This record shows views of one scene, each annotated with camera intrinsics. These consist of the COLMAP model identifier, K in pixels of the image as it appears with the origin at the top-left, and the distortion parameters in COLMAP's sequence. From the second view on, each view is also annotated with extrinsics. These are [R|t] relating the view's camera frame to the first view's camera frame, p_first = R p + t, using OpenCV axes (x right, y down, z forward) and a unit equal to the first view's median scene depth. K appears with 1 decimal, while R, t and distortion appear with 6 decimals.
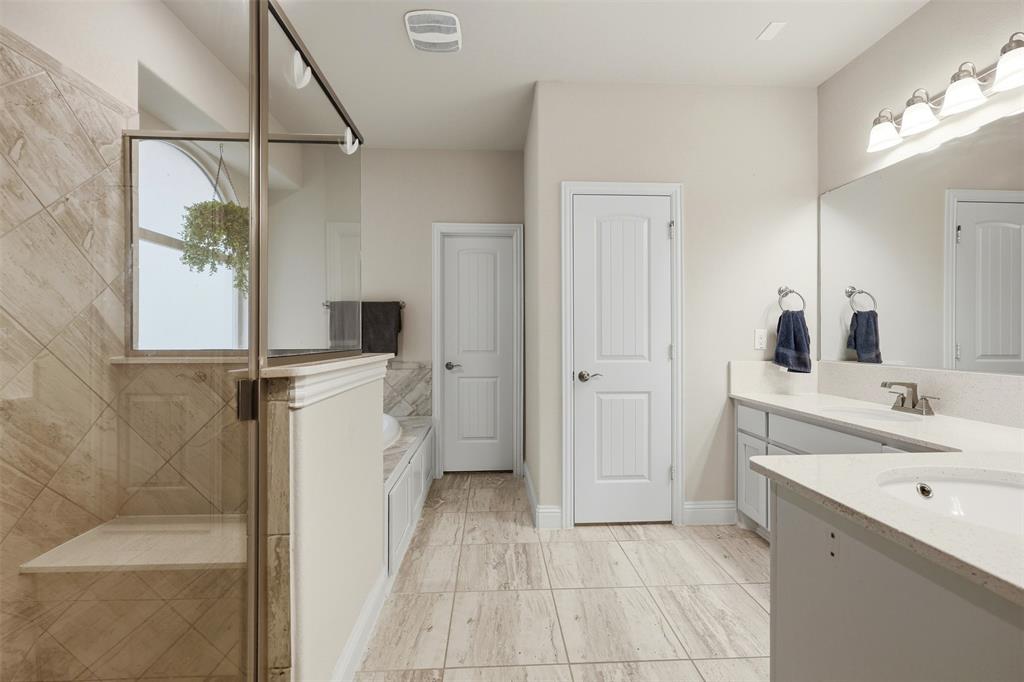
lens RADIAL K [[419.7, 0, 508.0], [0, 419.7, 339.7], [0, 0, 1]] dist [-0.000675, -0.000025]
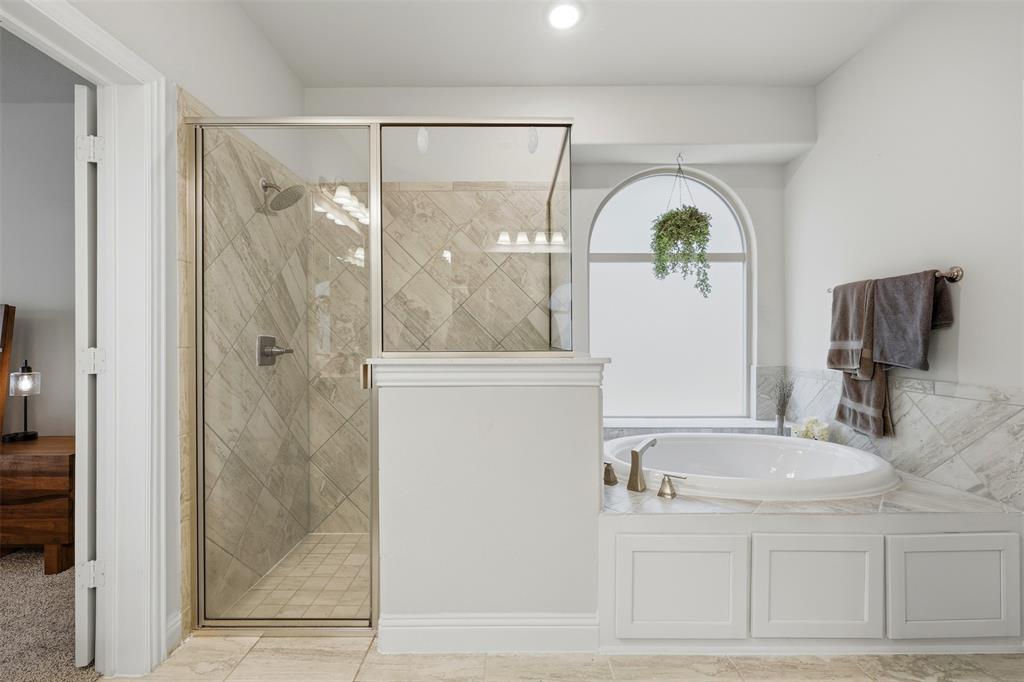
lens RADIAL K [[419.7, 0, 512.0], [0, 419.7, 340.2], [0, 0, 1]] dist [-0.000675, -0.000025]
pose [[-0.054838, 0.012888, -0.998412, 0.310217], [0.001890, 0.999916, 0.012804, -0.008666], [0.998493, -0.001185, -0.054857, 0.502302]]
